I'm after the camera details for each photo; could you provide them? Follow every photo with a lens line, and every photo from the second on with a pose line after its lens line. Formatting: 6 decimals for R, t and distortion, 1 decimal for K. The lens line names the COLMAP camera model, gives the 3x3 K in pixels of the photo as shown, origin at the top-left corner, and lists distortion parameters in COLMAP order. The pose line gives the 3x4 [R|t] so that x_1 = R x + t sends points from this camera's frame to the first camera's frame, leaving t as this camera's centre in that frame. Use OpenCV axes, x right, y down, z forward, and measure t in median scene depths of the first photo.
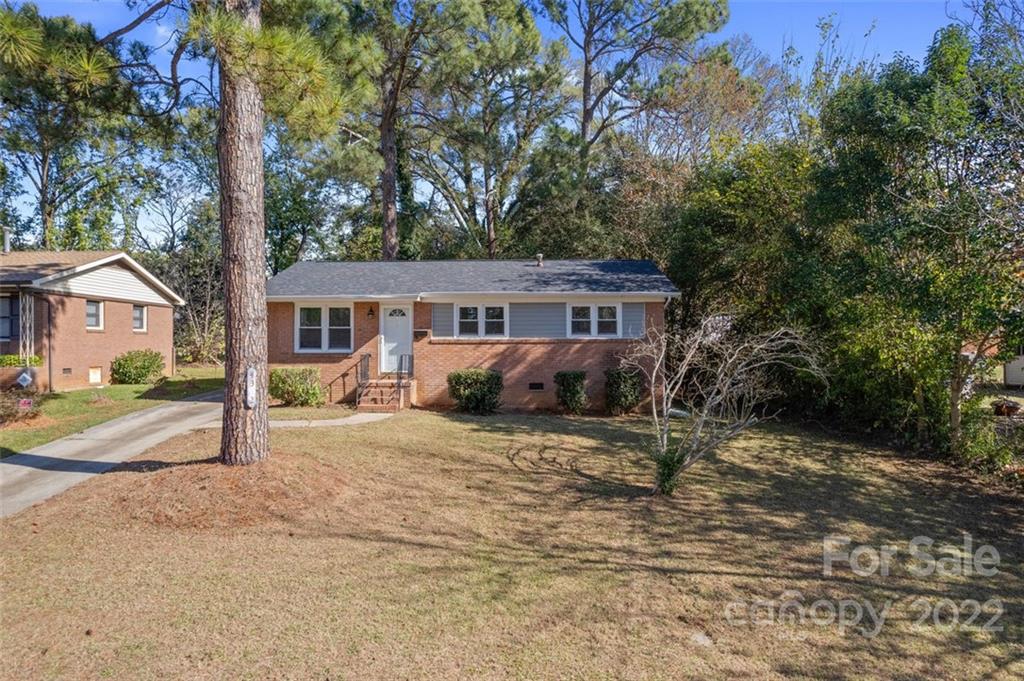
lens RADIAL K [[656.5, 0, 512.0], [0, 656.5, 340.5], [0, 0, 1]] dist [-0.037557, 0.000630]
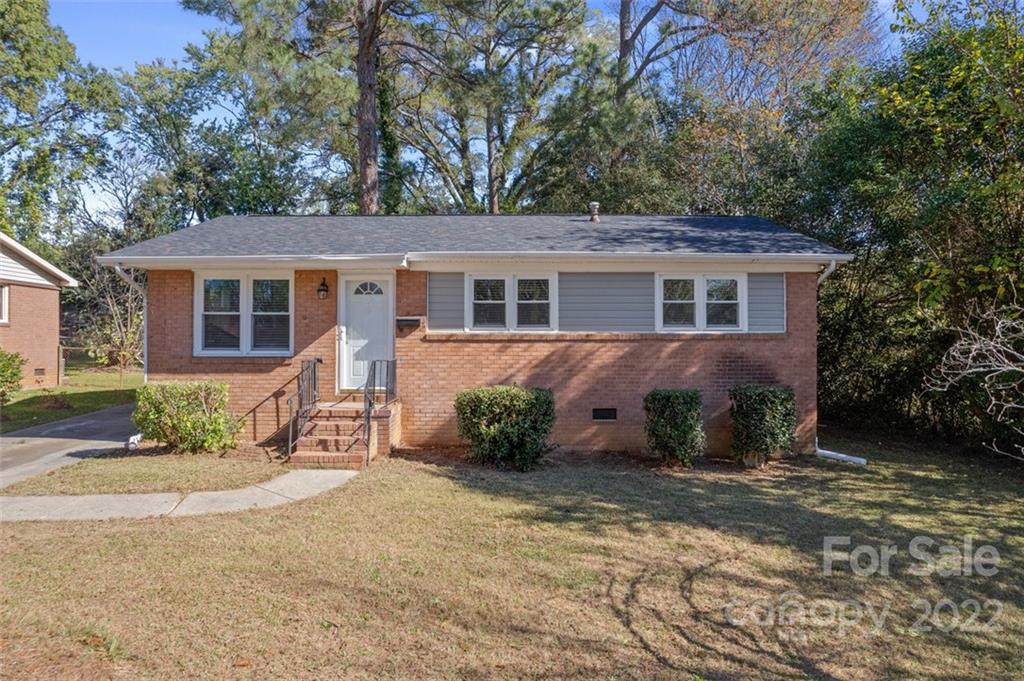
lens RADIAL K [[656.5, 0, 512.0], [0, 656.5, 340.5], [0, 0, 1]] dist [-0.037557, 0.000630]
pose [[0.999851, 0.002560, 0.017077, -0.055966], [-0.002576, 0.999996, 0.000911, 0.003594], [-0.017074, -0.000955, 0.999854, 0.409683]]
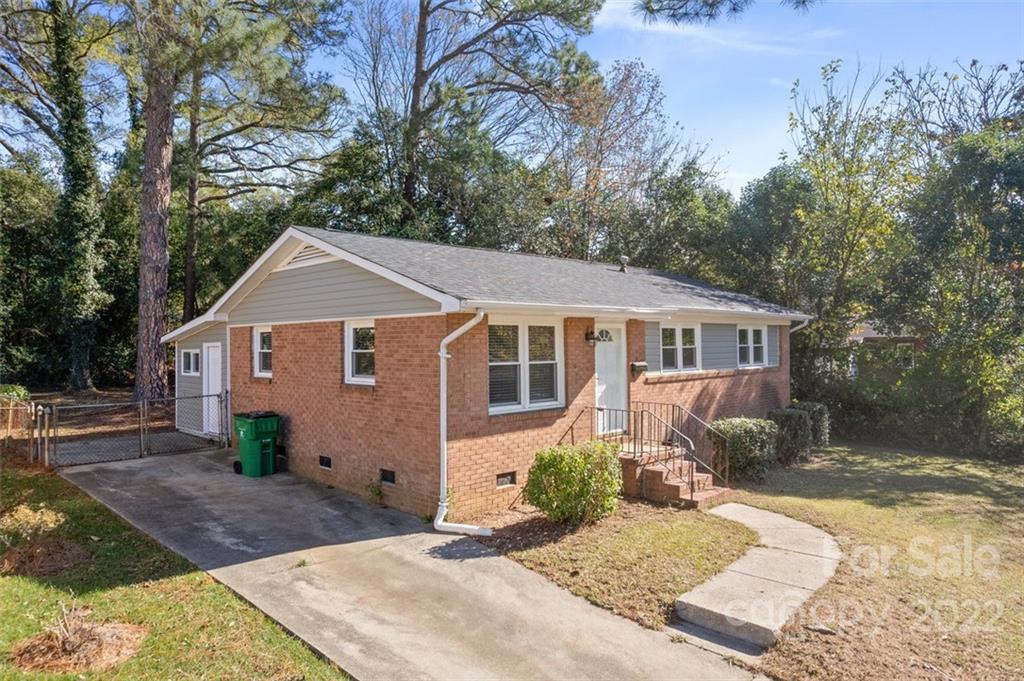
lens RADIAL K [[656.5, 0, 512.0], [0, 656.5, 340.5], [0, 0, 1]] dist [-0.037557, 0.000630]
pose [[0.702776, -0.000721, 0.711411, -0.677281], [0.002465, 0.999996, -0.001421, -0.037434], [-0.711407, 0.002752, 0.702774, 0.634252]]
